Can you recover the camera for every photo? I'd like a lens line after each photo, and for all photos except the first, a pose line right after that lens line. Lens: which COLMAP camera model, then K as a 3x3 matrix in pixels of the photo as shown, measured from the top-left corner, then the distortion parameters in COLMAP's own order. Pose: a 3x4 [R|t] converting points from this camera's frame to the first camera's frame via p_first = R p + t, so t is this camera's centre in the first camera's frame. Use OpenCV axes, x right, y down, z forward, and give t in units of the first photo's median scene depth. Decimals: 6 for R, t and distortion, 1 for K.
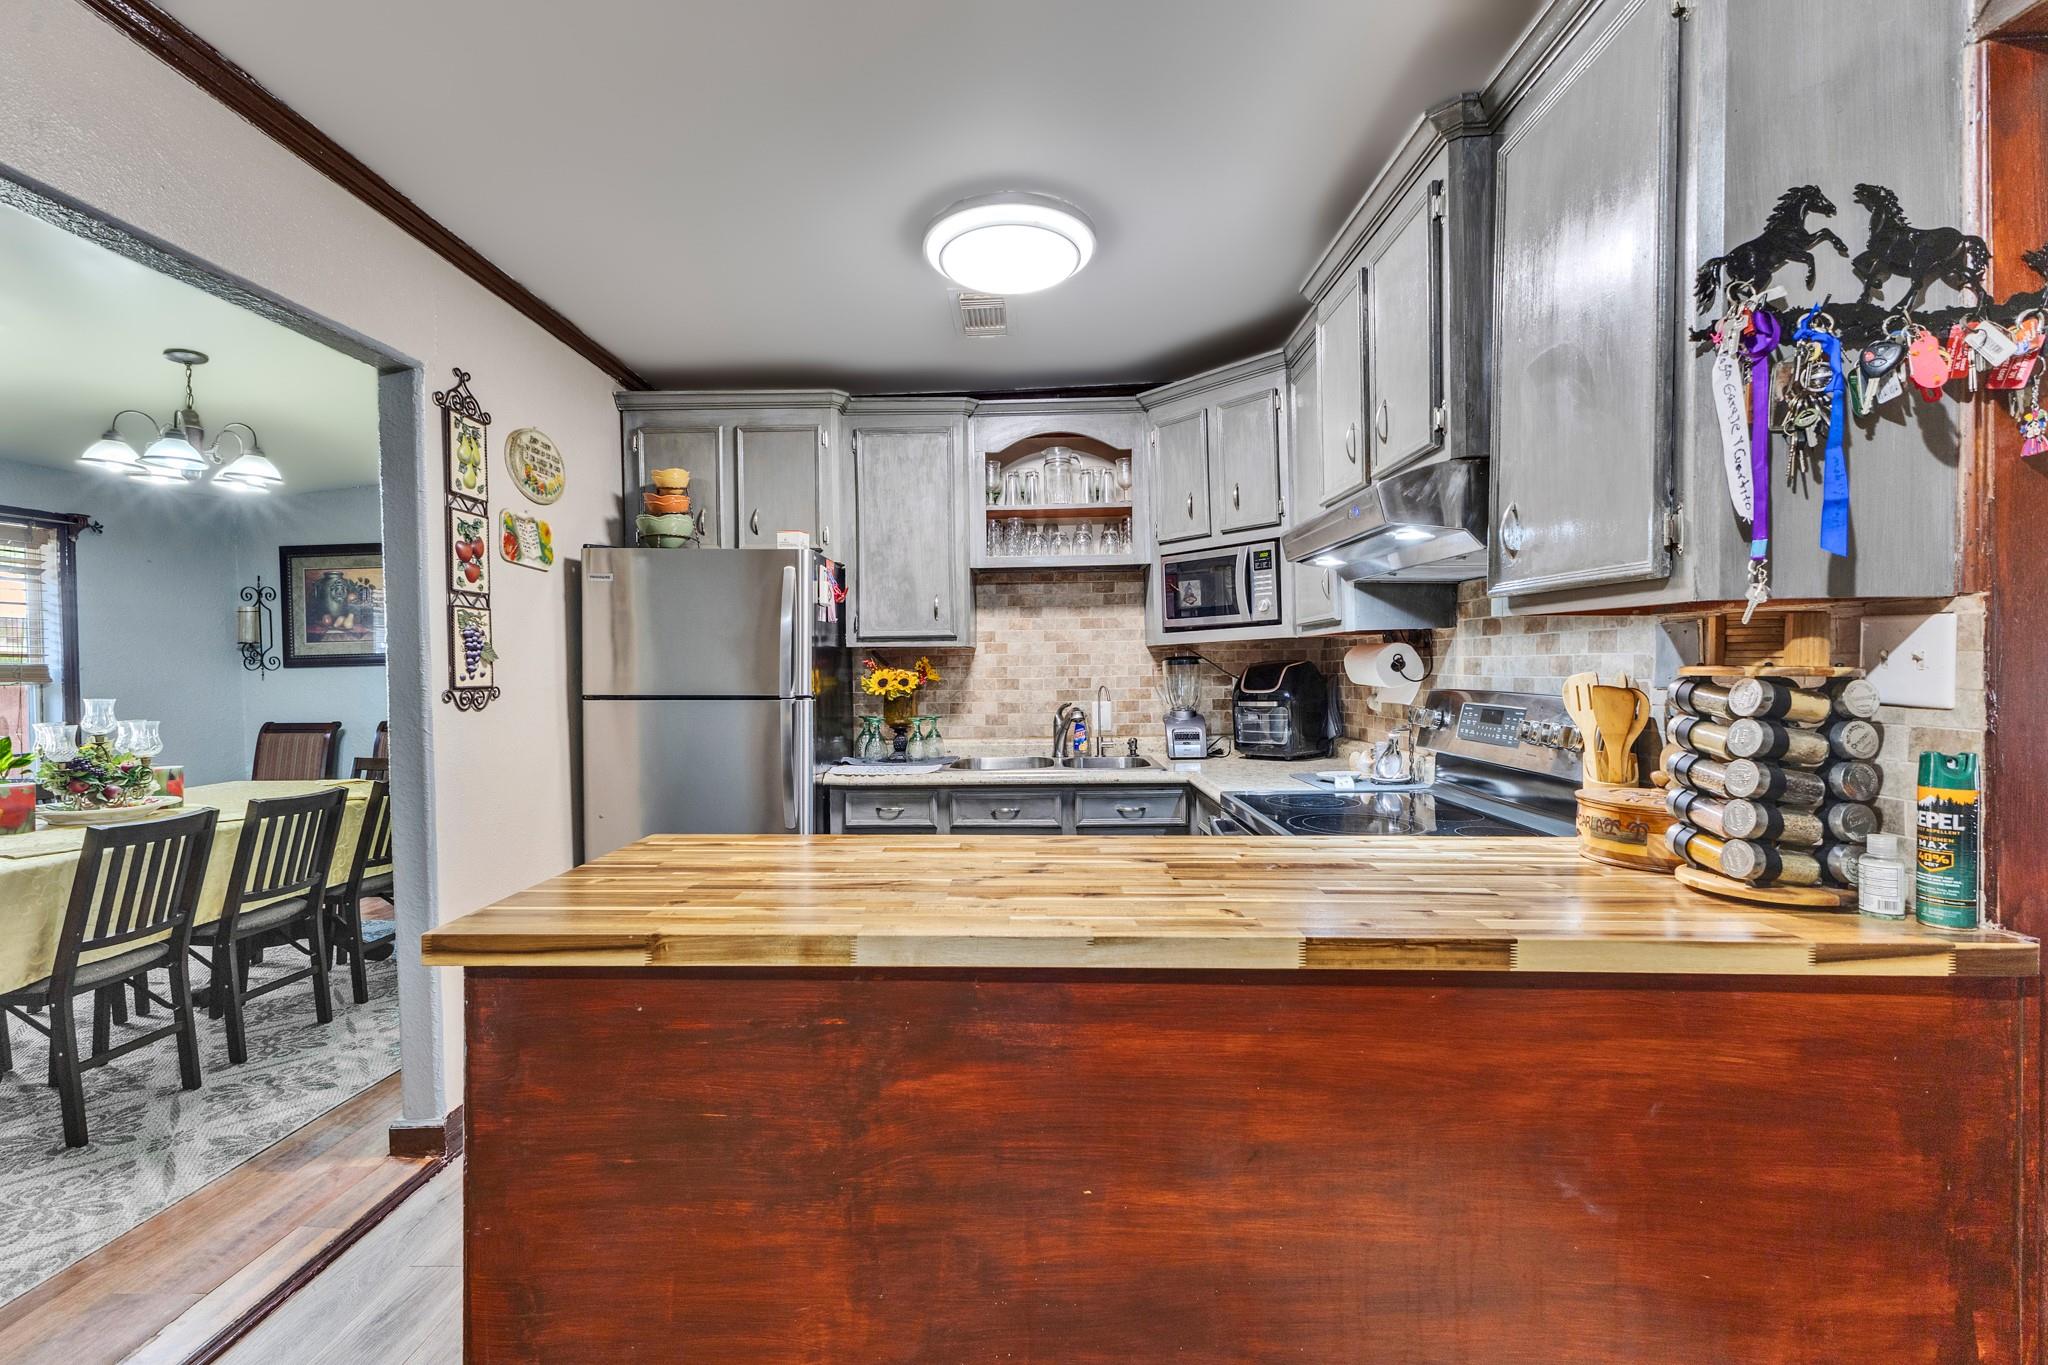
lens RADIAL K [[878.5, 0, 1024.6], [0, 878.5, 675.3], [0, 0, 1]] dist [0.013985, -0.005075]
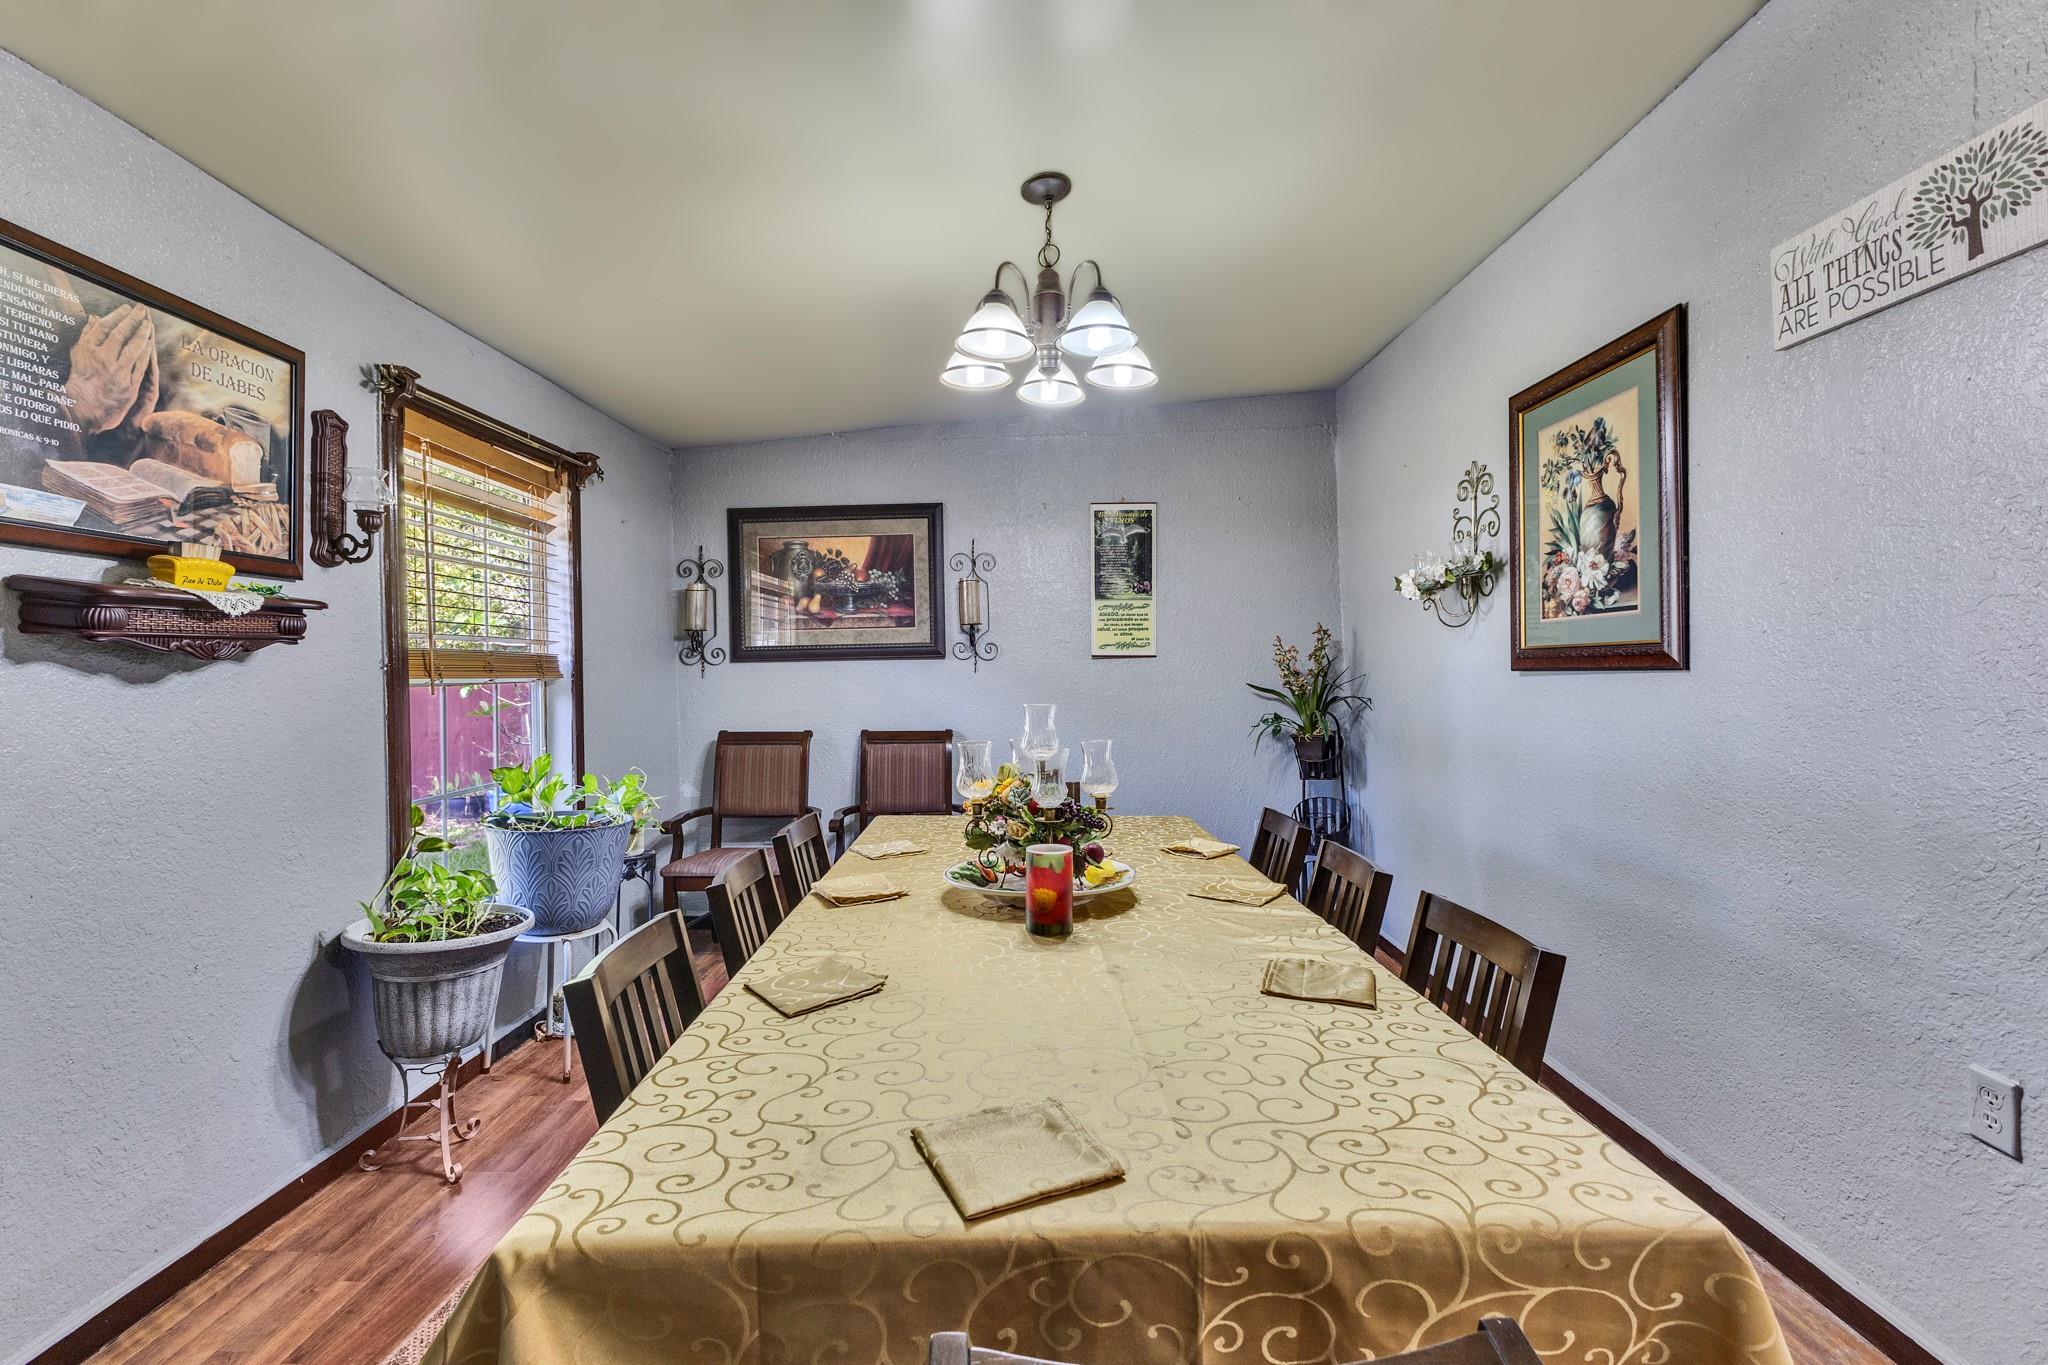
lens RADIAL K [[878.5, 0, 1020.9], [0, 878.5, 671.2], [0, 0, 1]] dist [0.013985, -0.005075]
pose [[0.999651, 0.005375, 0.025860, -0.974085], [-0.005185, 0.999959, -0.007421, 0.006778], [-0.025899, 0.007284, 0.999638, 0.338199]]
